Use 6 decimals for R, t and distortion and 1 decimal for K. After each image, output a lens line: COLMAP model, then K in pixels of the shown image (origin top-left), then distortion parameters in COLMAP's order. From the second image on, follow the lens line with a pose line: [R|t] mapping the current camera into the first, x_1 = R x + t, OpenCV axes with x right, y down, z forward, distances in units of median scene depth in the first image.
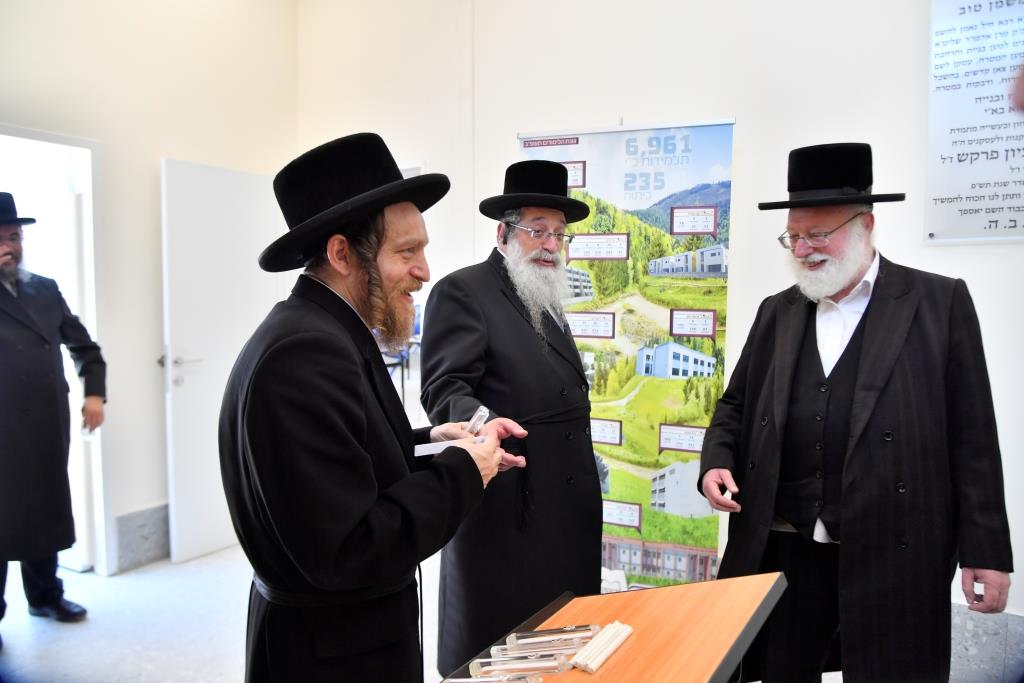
lens RADIAL K [[712.3, 0, 503.9], [0, 712.3, 341.1], [0, 0, 1]] dist [-0.038102, 0.001479]
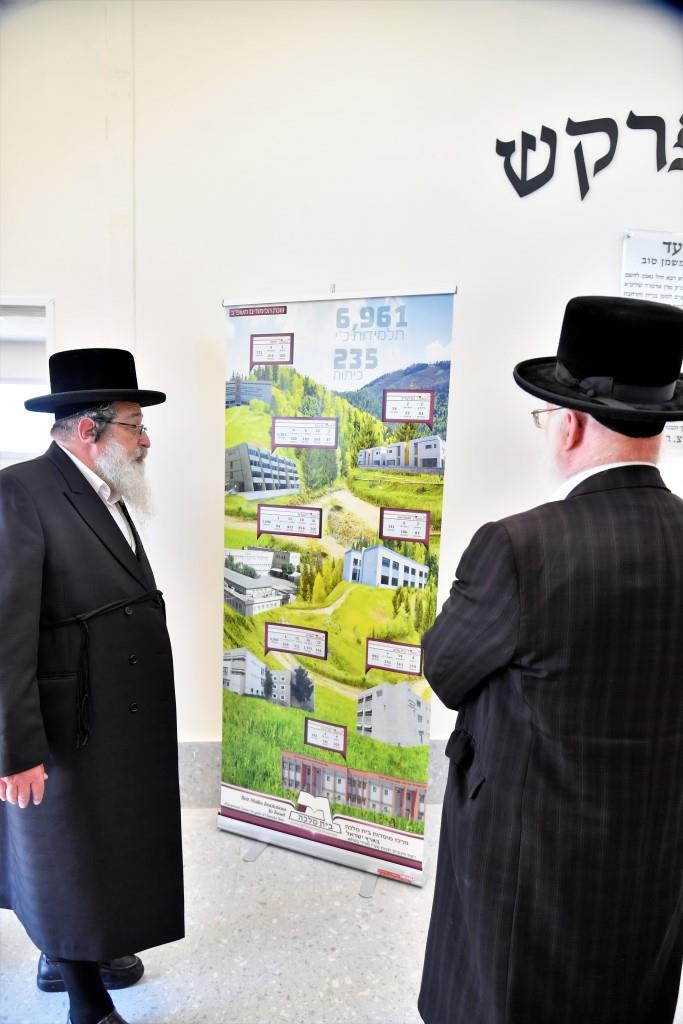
lens RADIAL K [[712.3, 0, 344.9], [0, 712.3, 527.1], [0, 0, 1]] dist [-0.038102, 0.001479]
pose [[0.998342, 0.036175, -0.044779, 0.227051], [-0.034942, 0.998997, 0.028008, -0.043557], [0.045747, -0.026397, 0.998604, 0.129166]]
